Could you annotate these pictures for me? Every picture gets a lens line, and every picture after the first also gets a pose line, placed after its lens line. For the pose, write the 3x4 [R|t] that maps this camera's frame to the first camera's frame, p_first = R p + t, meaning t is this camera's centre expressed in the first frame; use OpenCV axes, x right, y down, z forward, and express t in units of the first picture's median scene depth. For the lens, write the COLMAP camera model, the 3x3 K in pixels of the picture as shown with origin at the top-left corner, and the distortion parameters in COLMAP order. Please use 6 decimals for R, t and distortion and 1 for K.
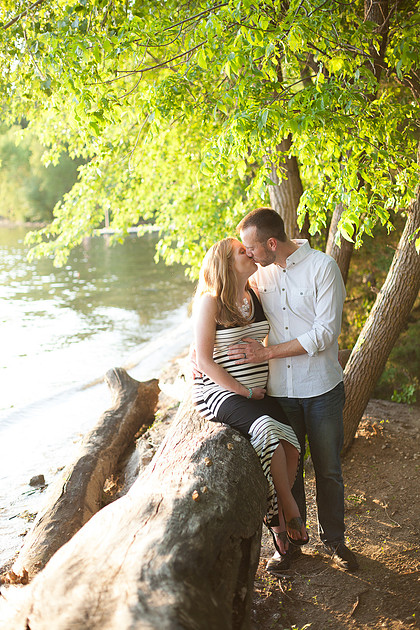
lens RADIAL K [[934.9, 0, 209.2], [0, 934.9, 296.9], [0, 0, 1]] dist [0.110466, -1.170724]
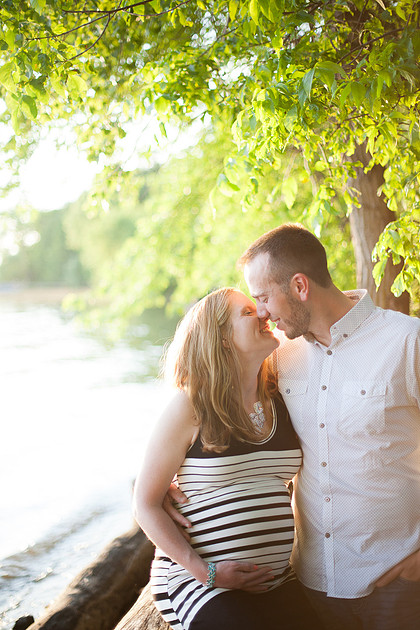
lens RADIAL K [[934.9, 0, 209.2], [0, 934.9, 296.9], [0, 0, 1]] dist [0.110466, -1.170724]
pose [[0.992804, 0.028384, -0.116339, 0.066229], [-0.038182, 0.995828, -0.082877, -0.011368], [0.113502, 0.086723, 0.989746, 0.426492]]
